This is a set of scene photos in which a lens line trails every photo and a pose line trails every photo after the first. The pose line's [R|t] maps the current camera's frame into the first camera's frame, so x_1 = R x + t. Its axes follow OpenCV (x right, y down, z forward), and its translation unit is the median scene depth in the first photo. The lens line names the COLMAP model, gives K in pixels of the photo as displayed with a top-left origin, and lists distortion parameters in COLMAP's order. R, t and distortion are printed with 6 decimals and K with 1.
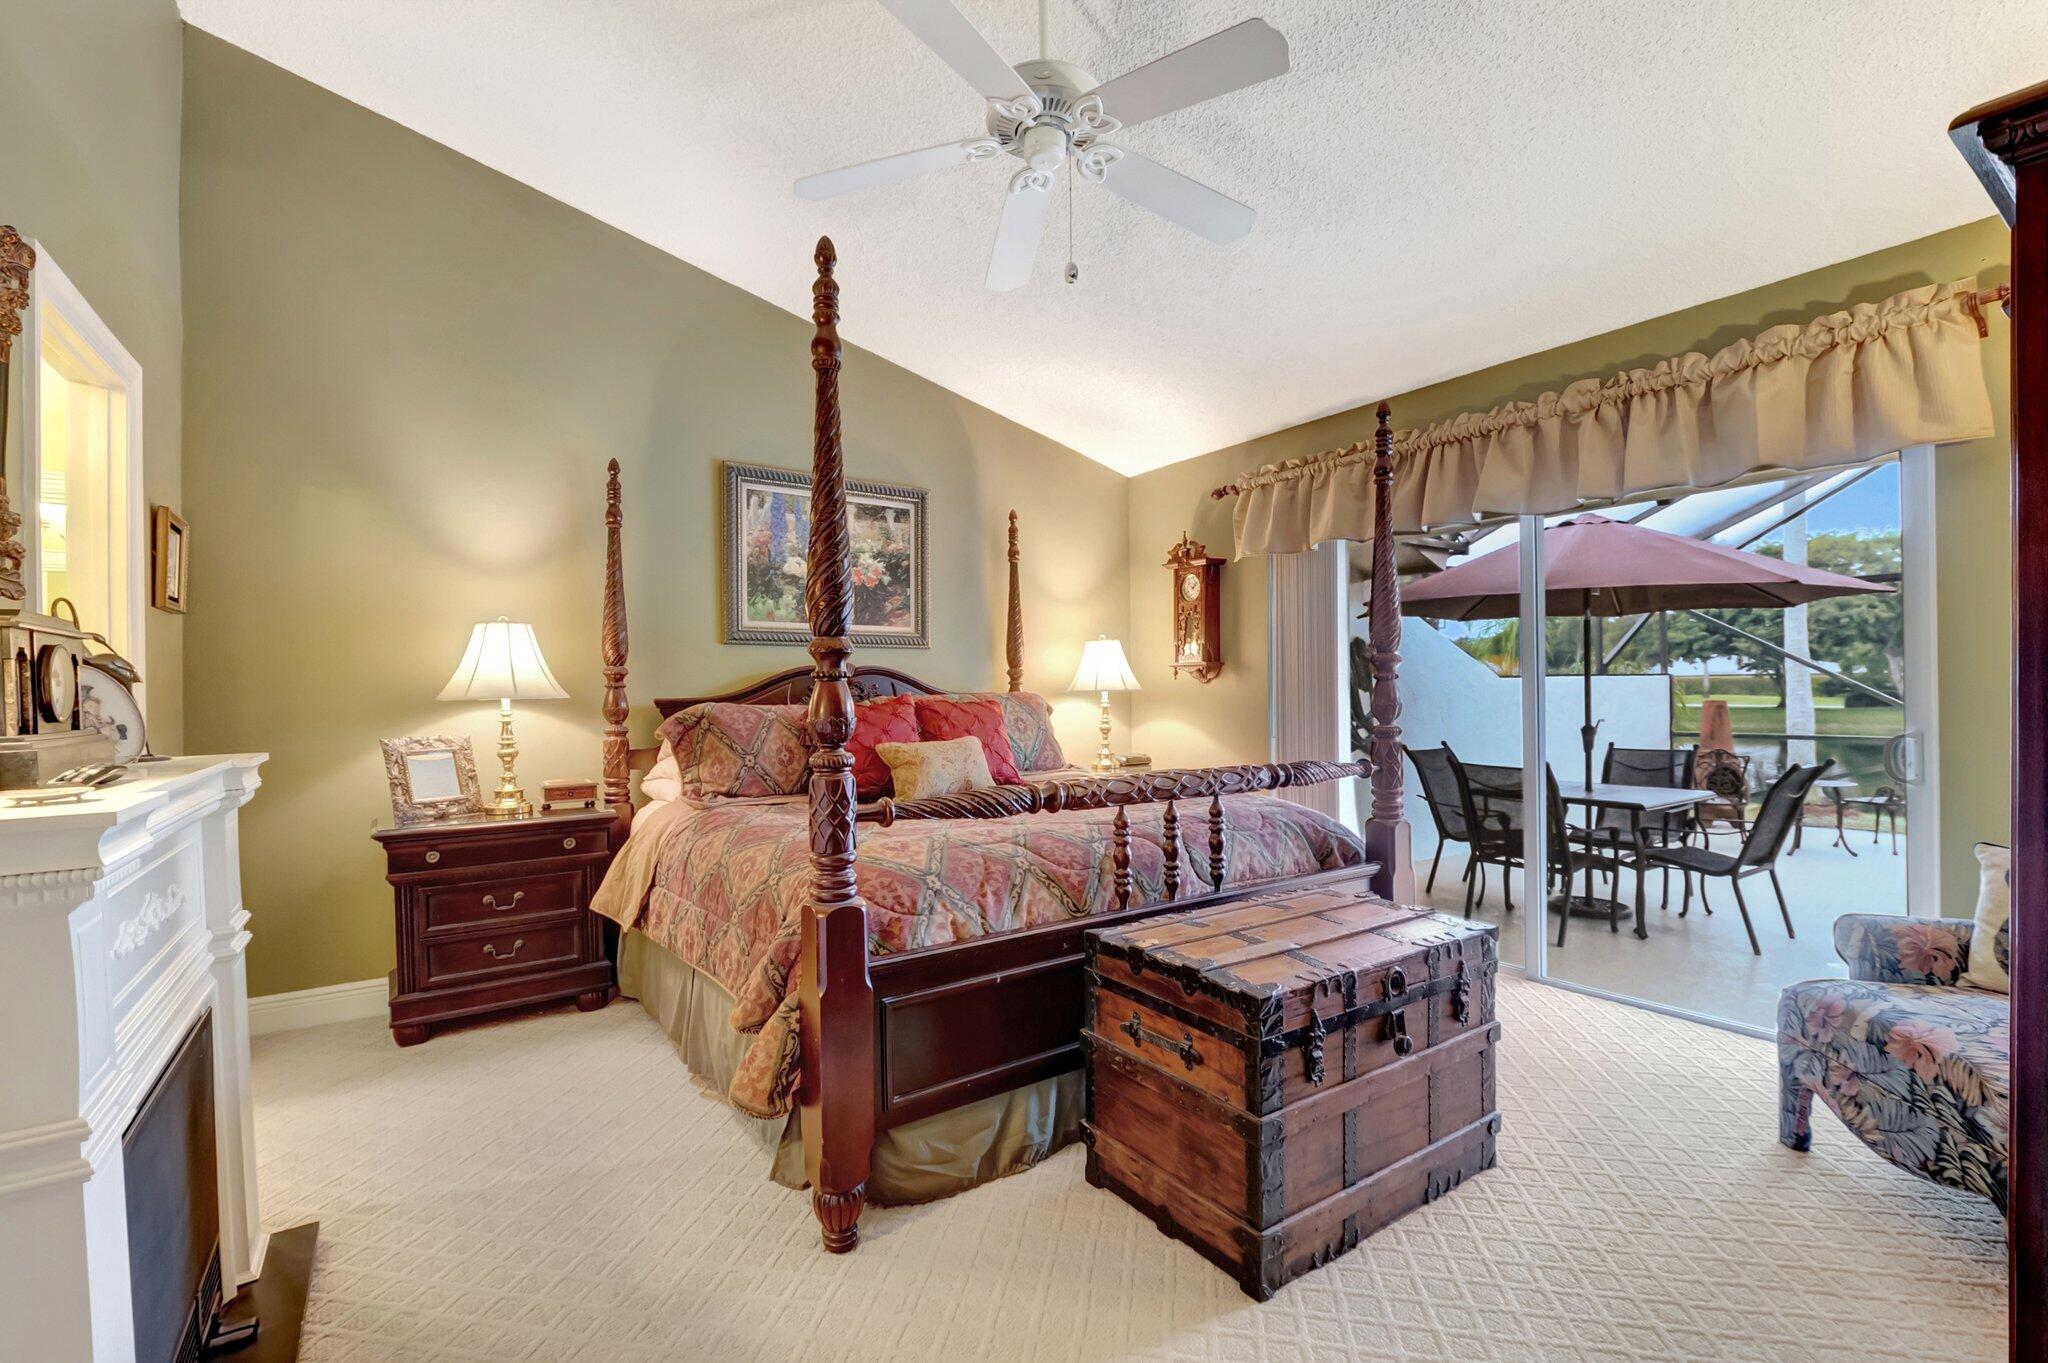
lens RADIAL K [[927.9, 0, 1027.5], [0, 927.9, 705.2], [0, 0, 1]] dist [0.013537, -0.024977]
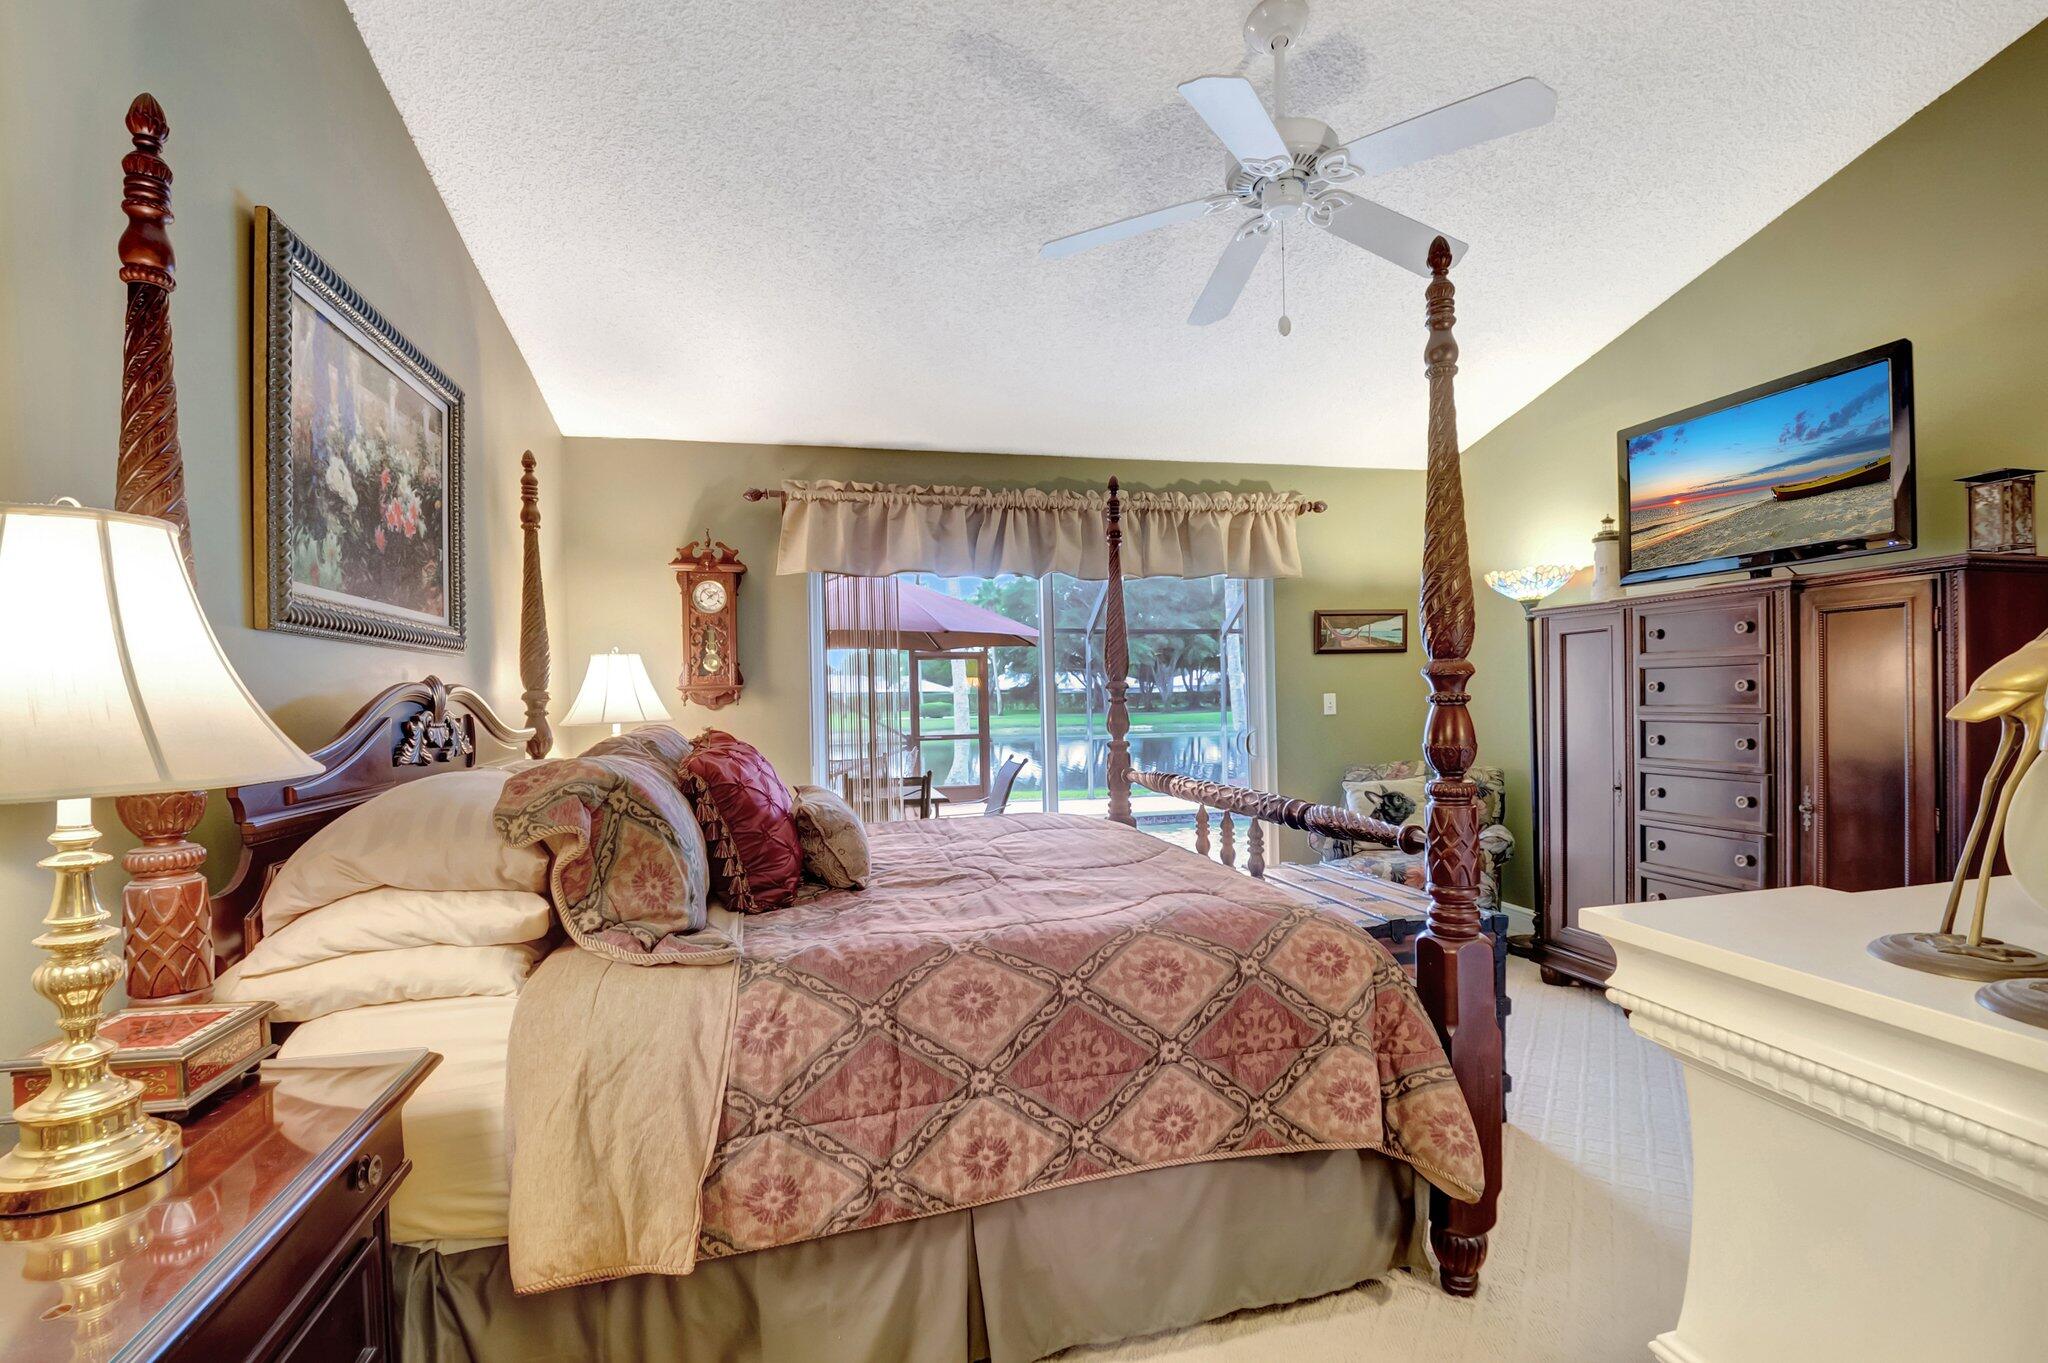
lens RADIAL K [[927.9, 0, 1027.5], [0, 927.9, 705.2], [0, 0, 1]] dist [0.013537, -0.024977]
pose [[0.348296, -0.004442, 0.937374, -0.660505], [0.030219, 0.999522, -0.006492, -0.018465], [-0.936897, 0.030588, 0.348264, 0.567318]]
